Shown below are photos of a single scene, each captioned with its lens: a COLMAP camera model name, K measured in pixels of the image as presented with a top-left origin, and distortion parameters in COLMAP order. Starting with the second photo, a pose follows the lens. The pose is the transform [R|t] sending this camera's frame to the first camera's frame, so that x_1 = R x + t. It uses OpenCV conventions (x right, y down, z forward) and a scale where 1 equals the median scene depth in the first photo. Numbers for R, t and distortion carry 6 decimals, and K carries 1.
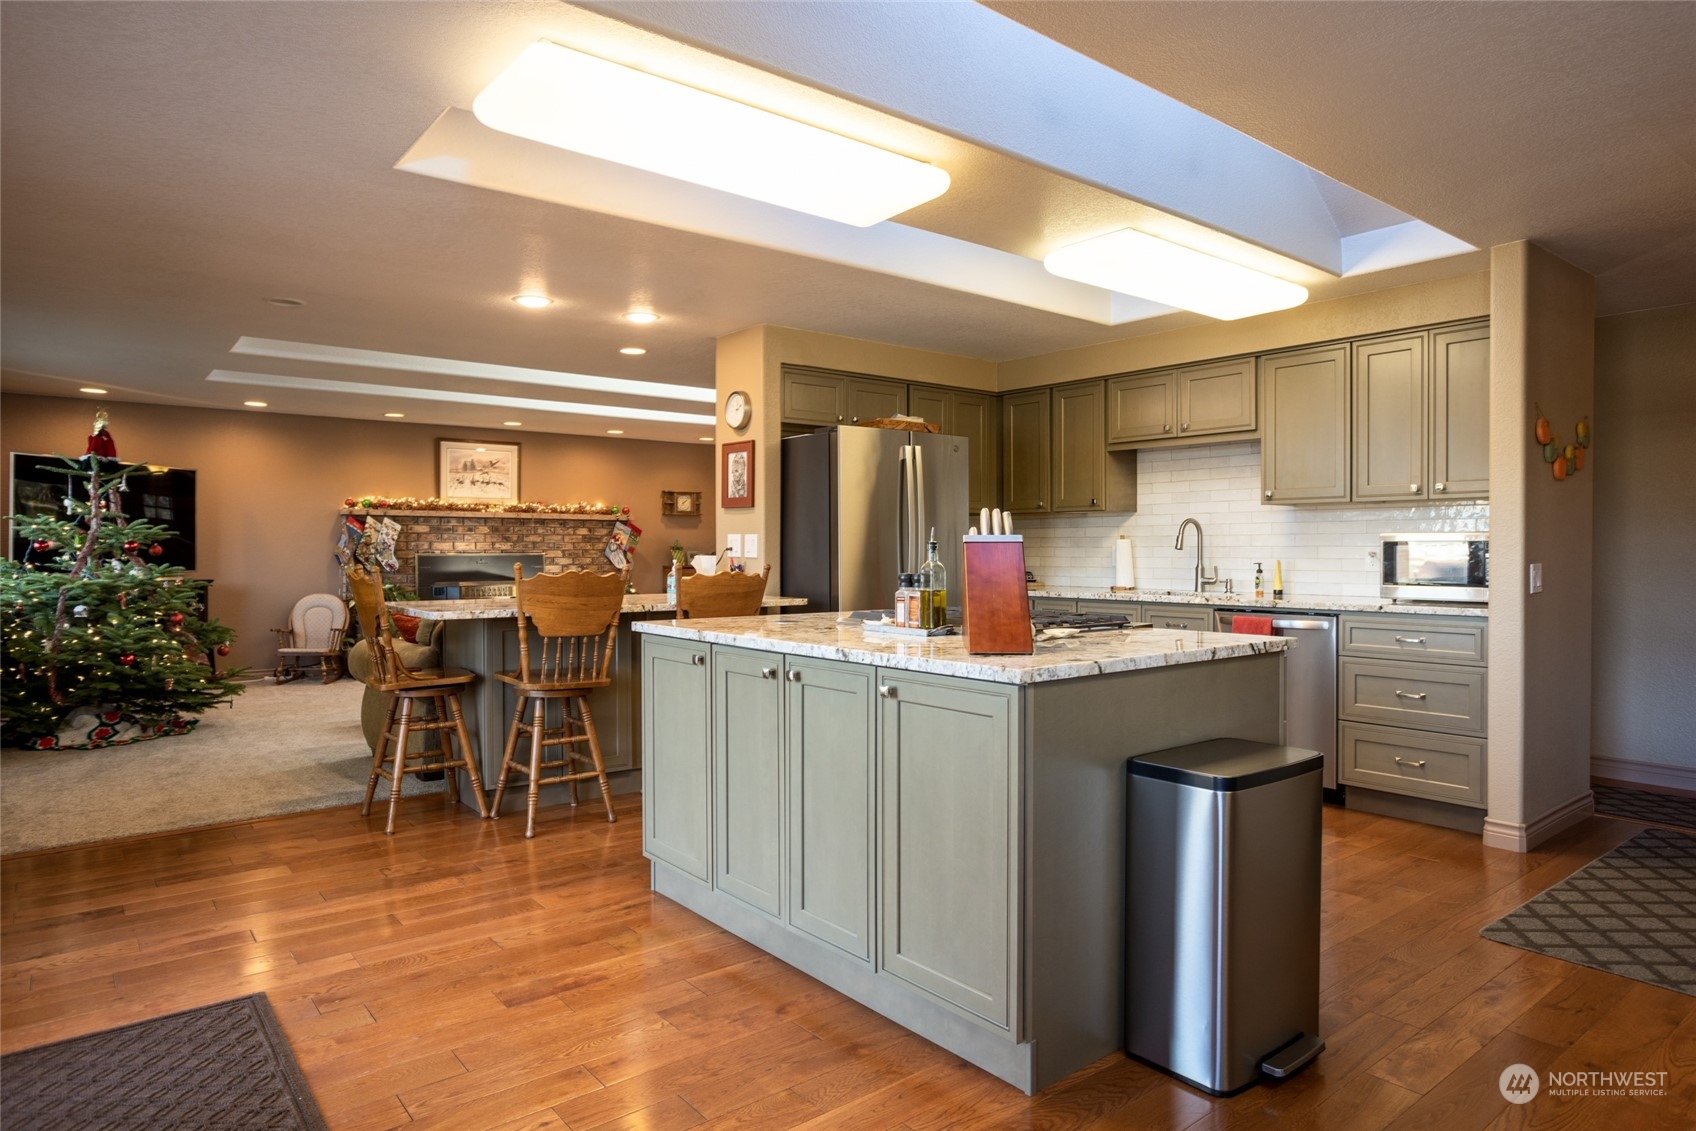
lens RADIAL K [[1018.4, 0, 848.5], [0, 1018.4, 549.5], [0, 0, 1]] dist [-0.047500, 0.046379]
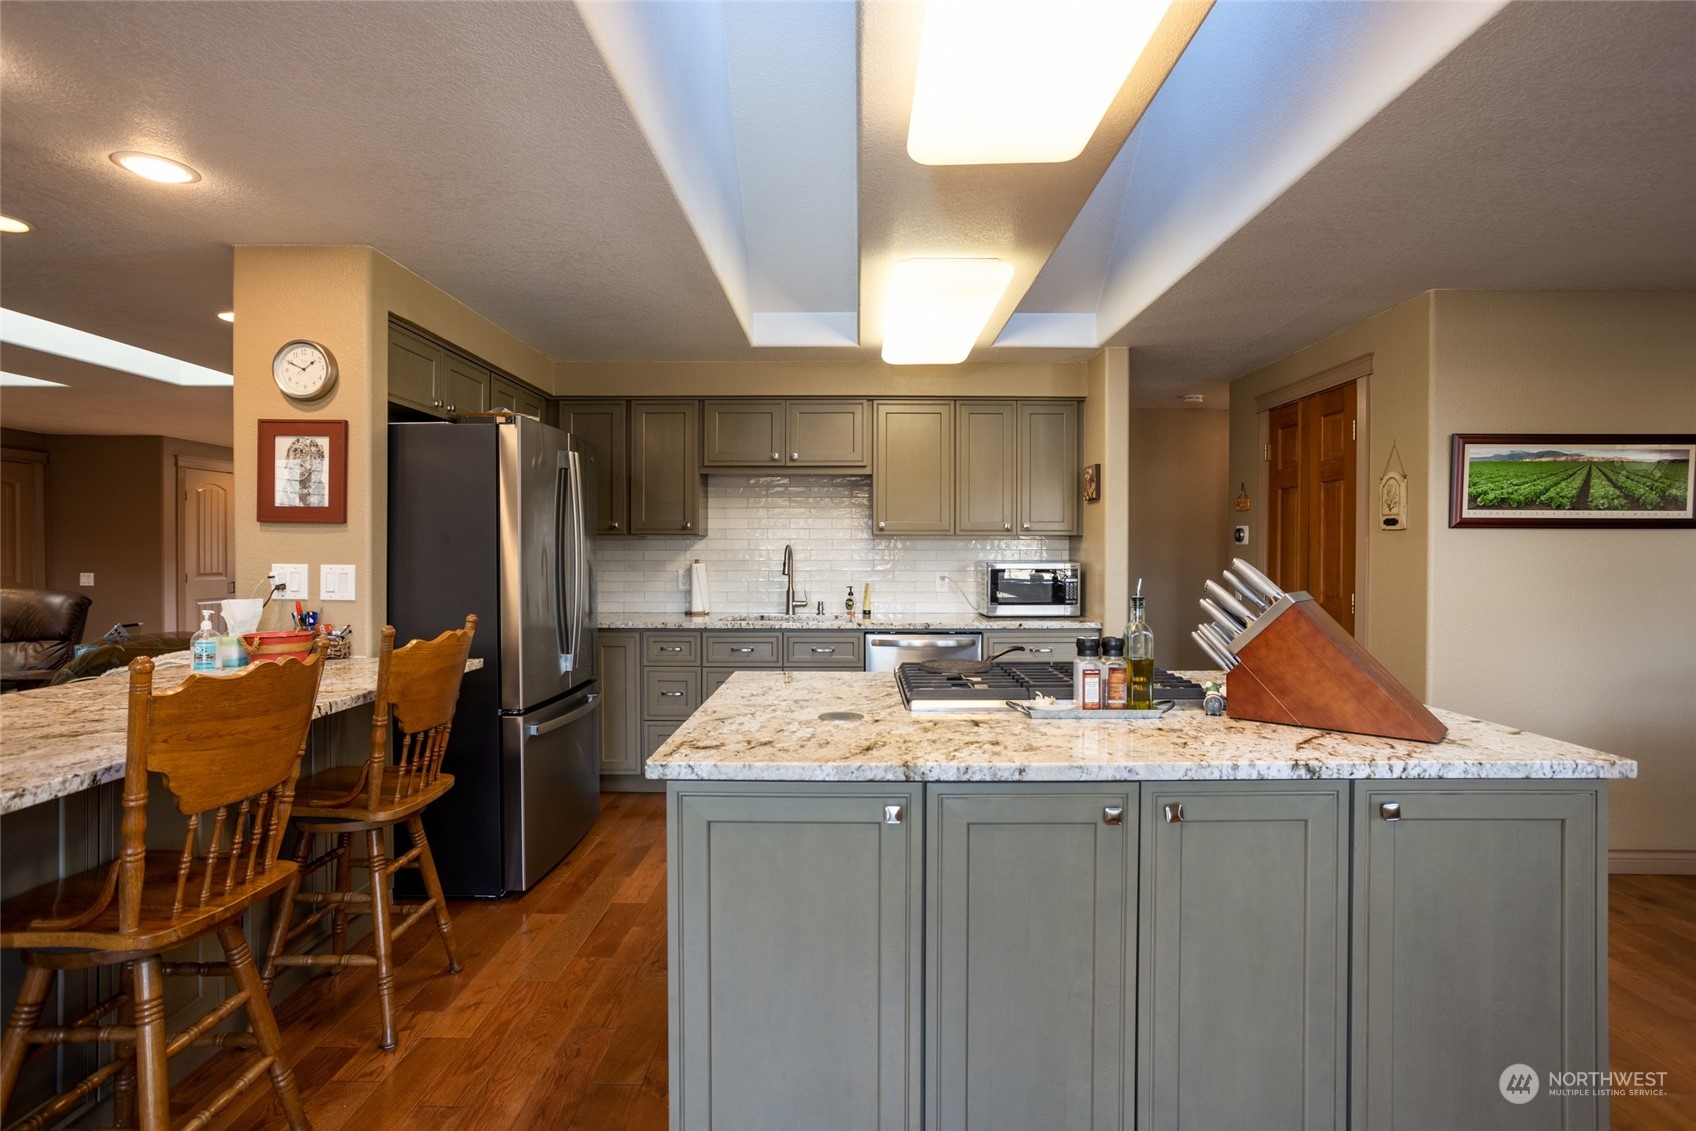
lens RADIAL K [[837.1, 0, 849.7], [0, 837.1, 558.1], [0, 0, 1]] dist [-0.065485, 0.041853]
pose [[0.625892, -0.004119, 0.779899, -0.346605], [-0.000248, 0.999985, 0.005480, -0.025540], [-0.779909, -0.003623, 0.625882, 0.476979]]
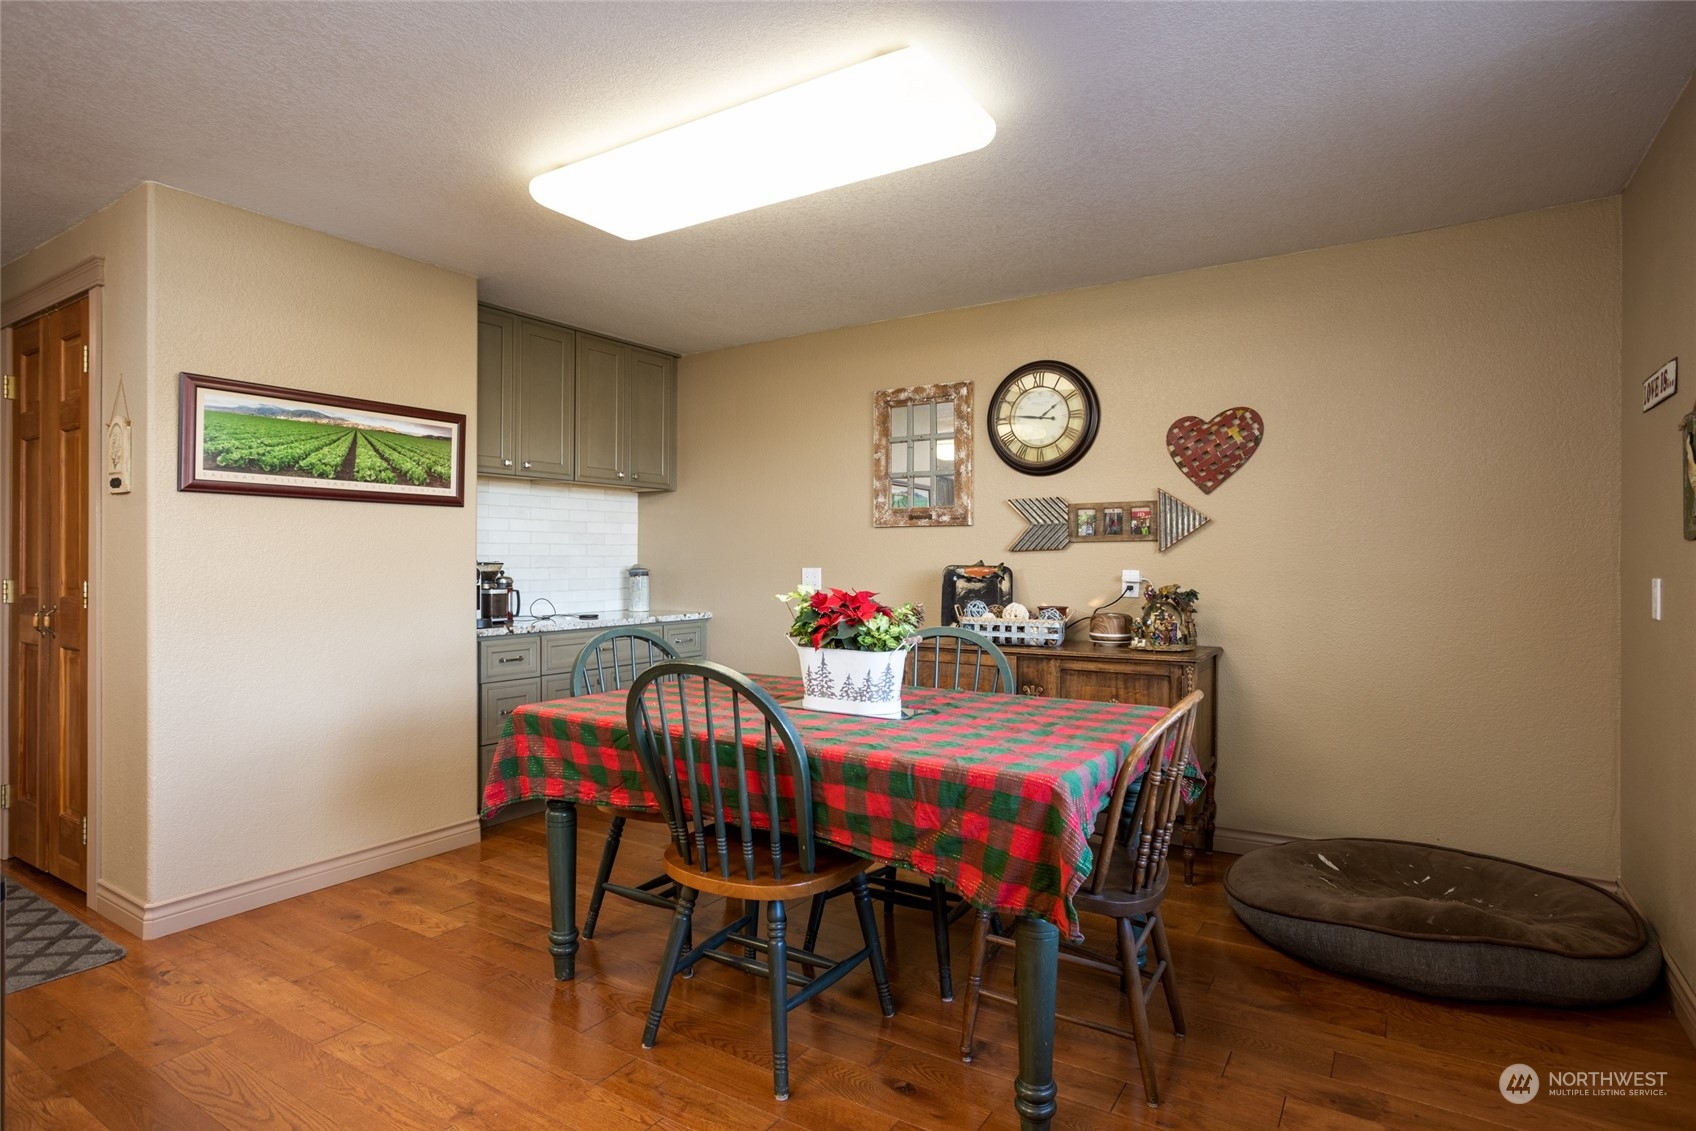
lens RADIAL K [[886.4, 0, 845.4], [0, 886.4, 563.8], [0, 0, 1]] dist [-0.079306, 0.052926]
pose [[-0.319032, -0.002867, 0.947740, -0.175034], [0.003626, 0.999984, 0.004246, -0.000237], [-0.947737, 0.004791, -0.319016, 0.278009]]
